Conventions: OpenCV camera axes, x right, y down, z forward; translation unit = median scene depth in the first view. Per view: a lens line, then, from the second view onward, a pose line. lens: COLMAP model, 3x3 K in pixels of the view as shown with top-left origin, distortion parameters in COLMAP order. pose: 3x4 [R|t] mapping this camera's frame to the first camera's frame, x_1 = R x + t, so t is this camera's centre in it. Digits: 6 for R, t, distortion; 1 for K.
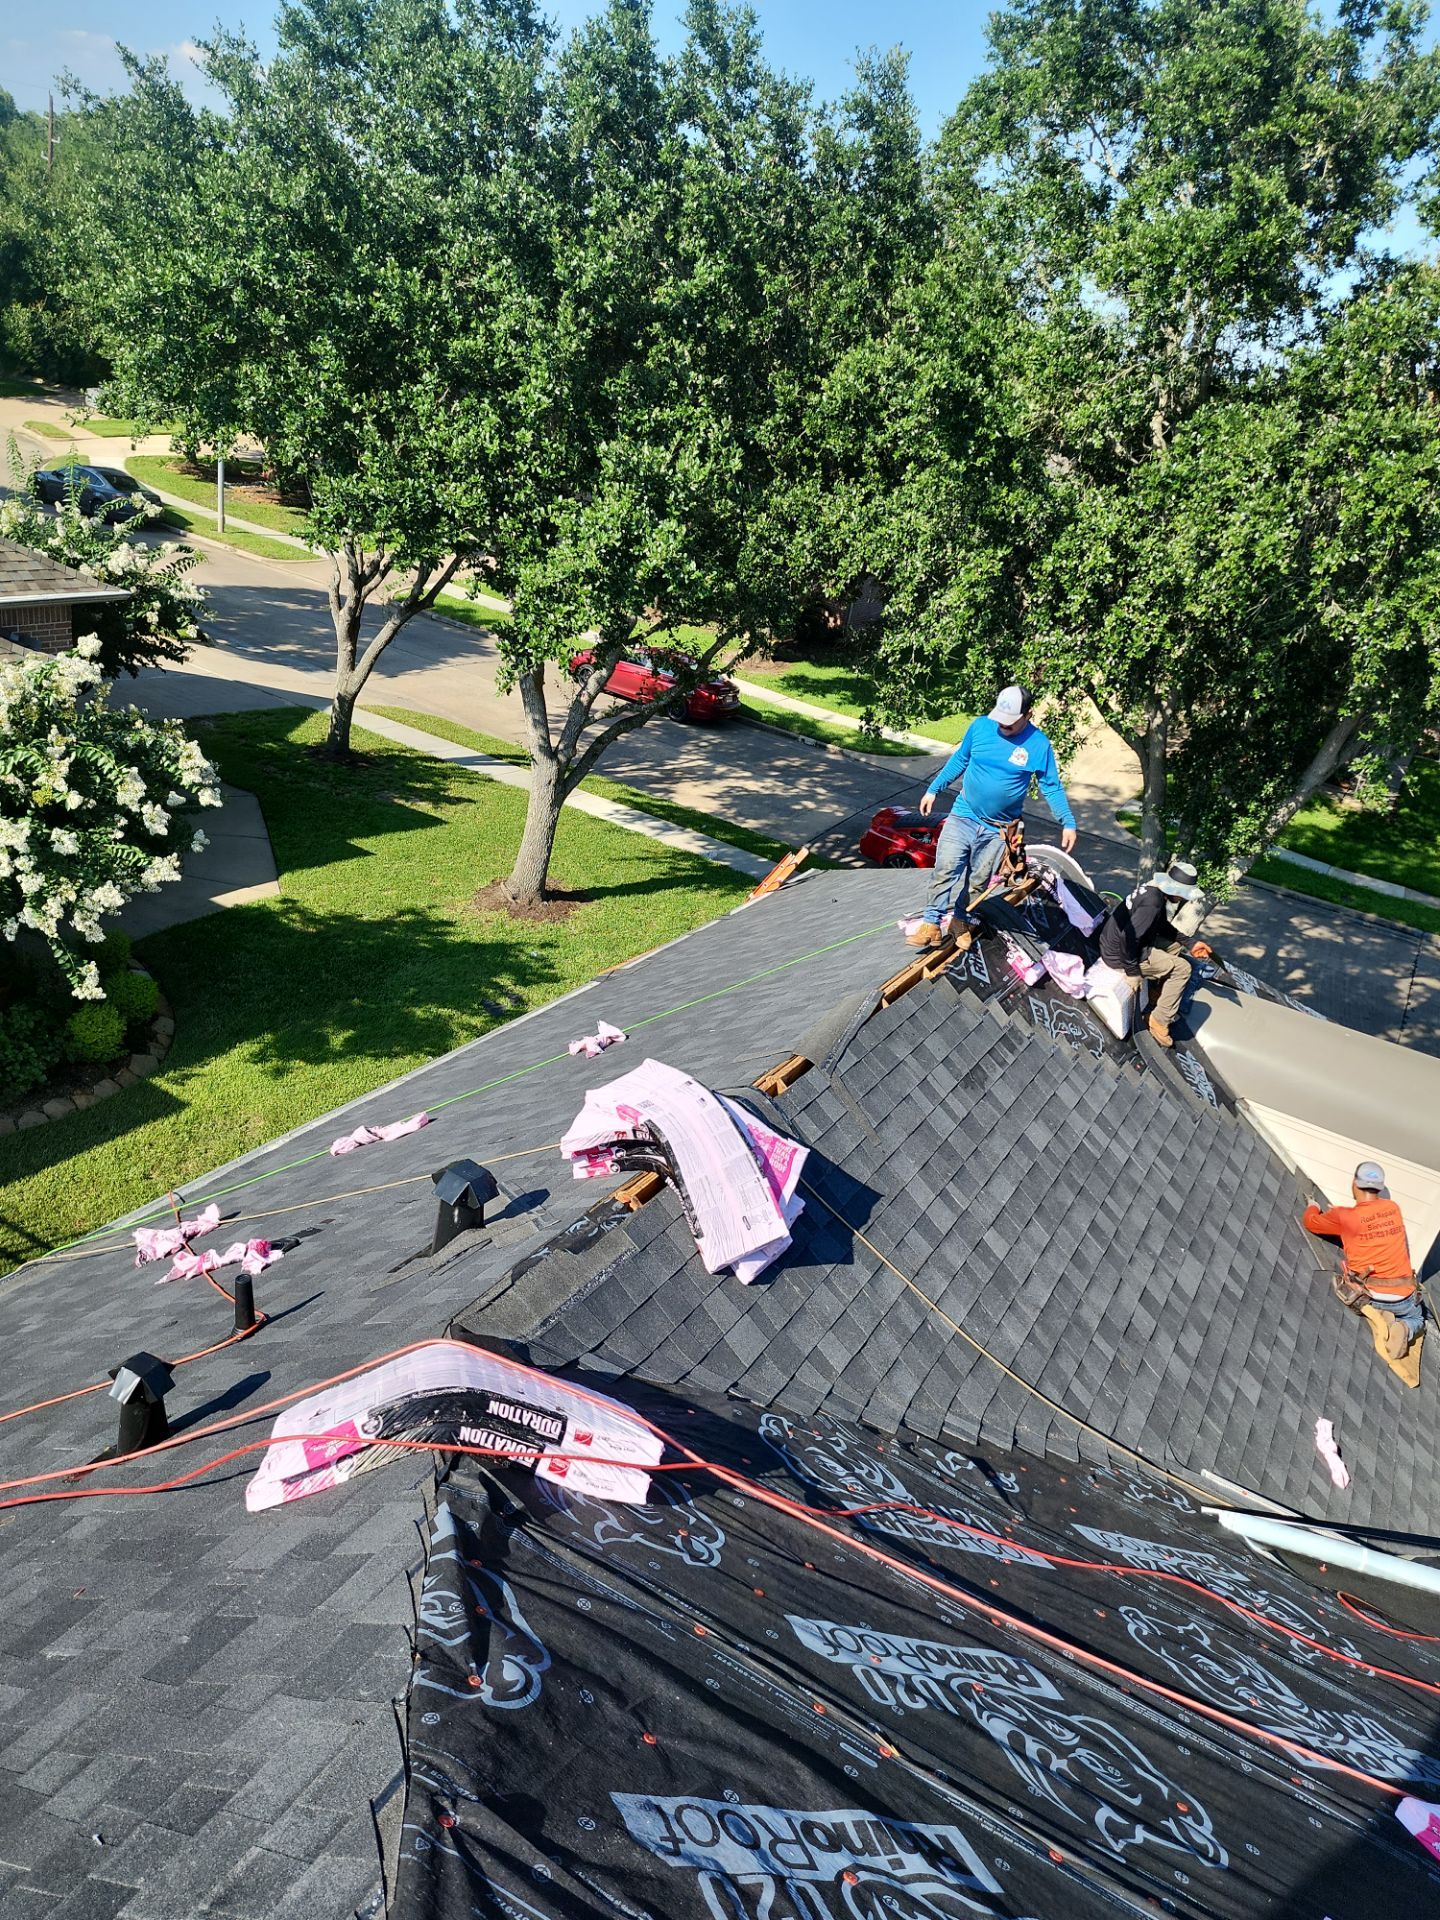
lens RADIAL K [[1476.4, 0, 738.1], [0, 1476.4, 1048.1], [0, 0, 1]] dist [0.193472, -0.326470]
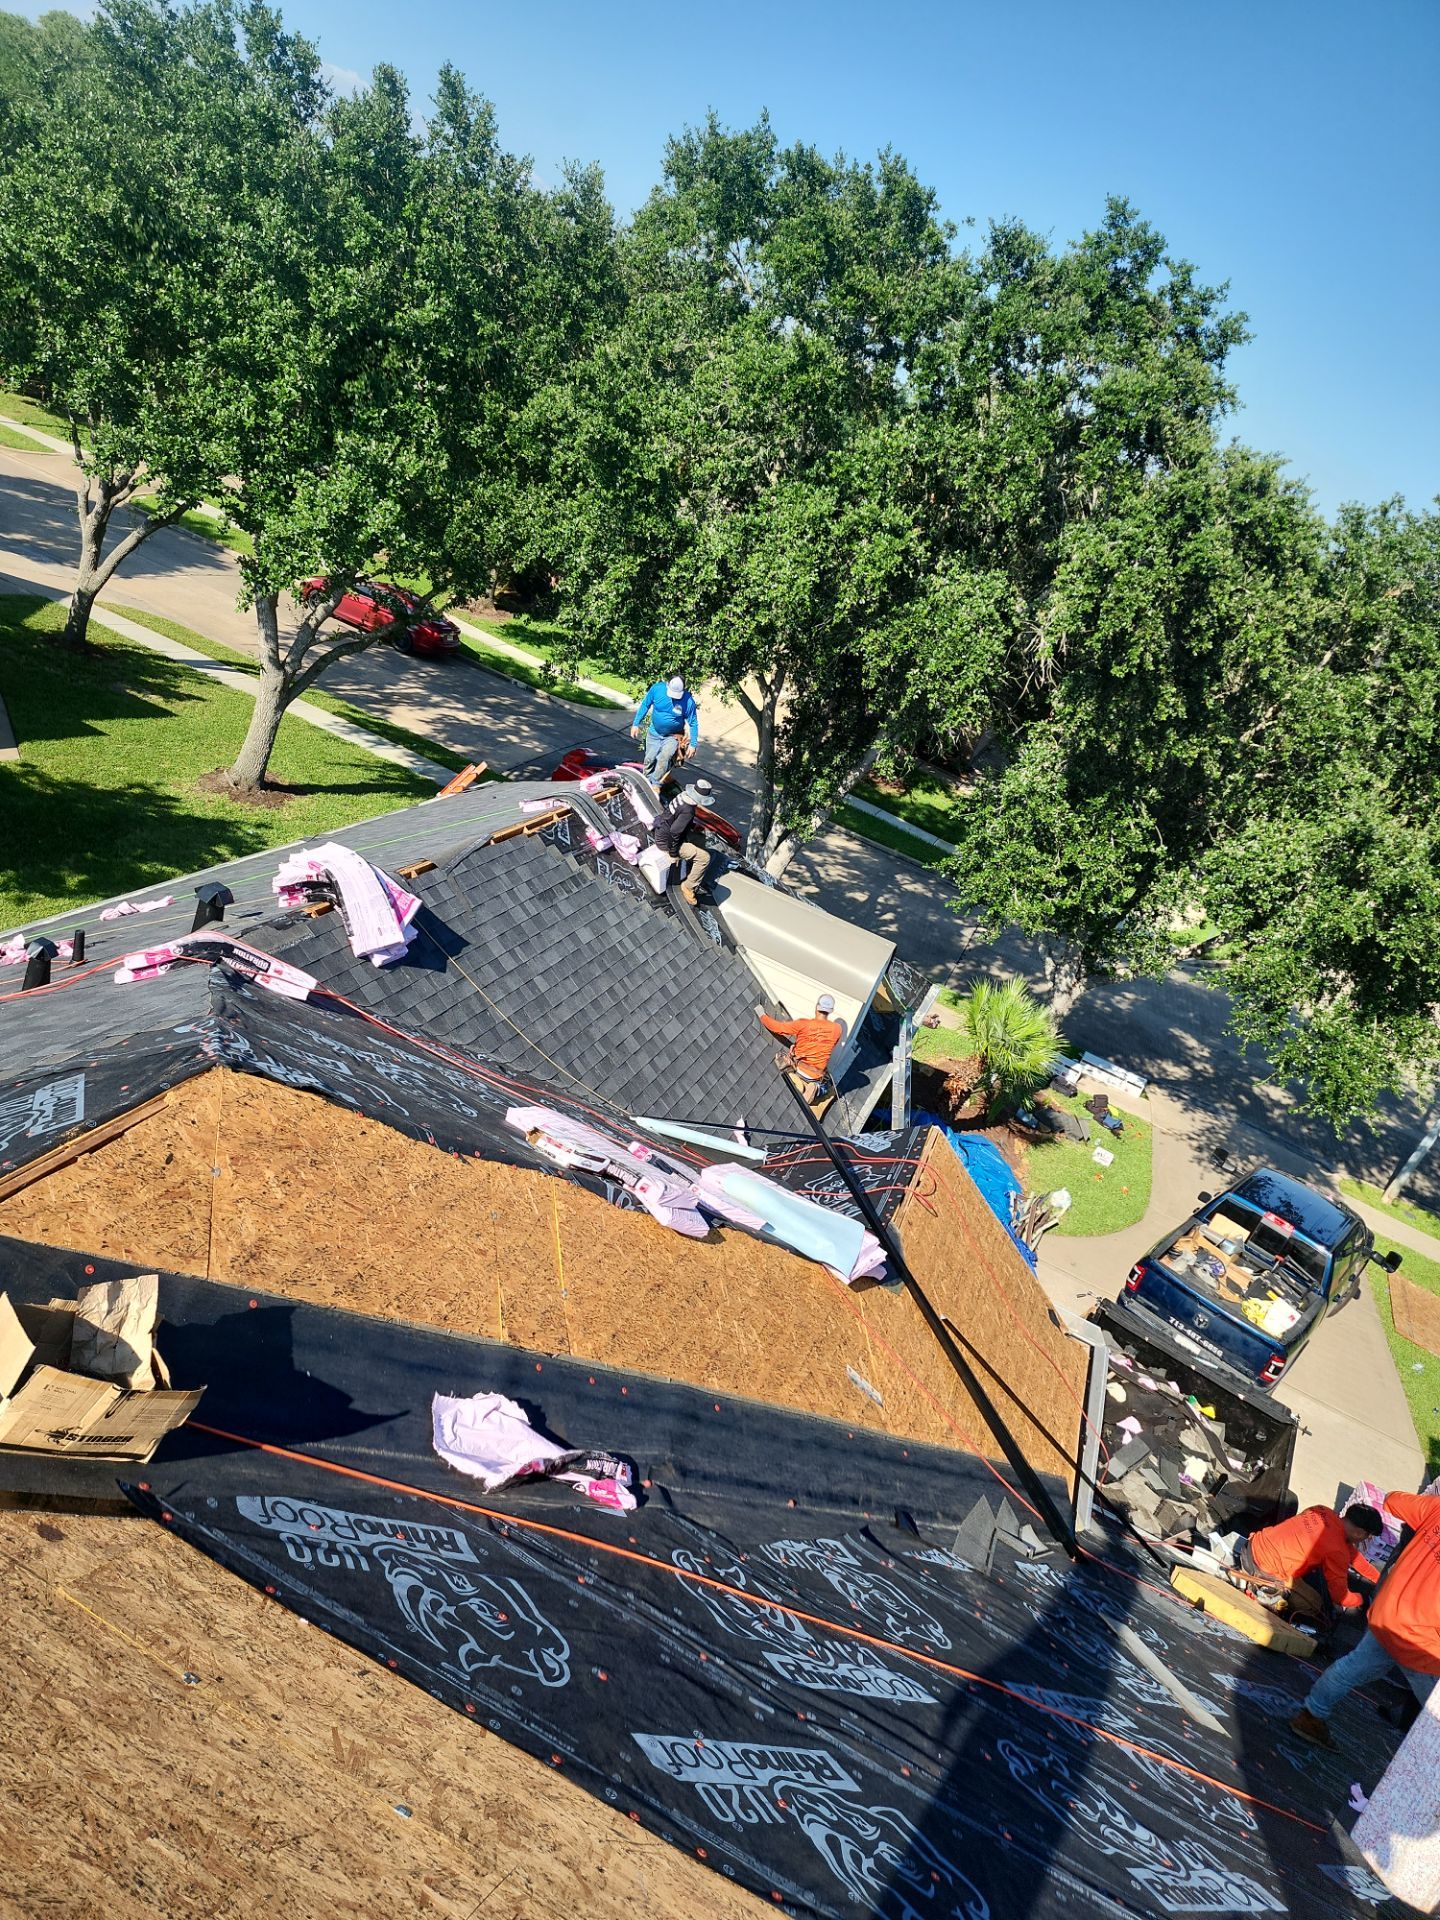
lens RADIAL K [[1315.9, 0, 720.0], [0, 1315.9, 960.0], [0, 0, 1]] dist [0.096063, -0.103908]
pose [[0.975327, 0.072789, 0.208420, 0.019332], [-0.071933, 0.997341, -0.011695, 0.035802], [-0.208717, -0.003586, 0.977970, -0.166235]]
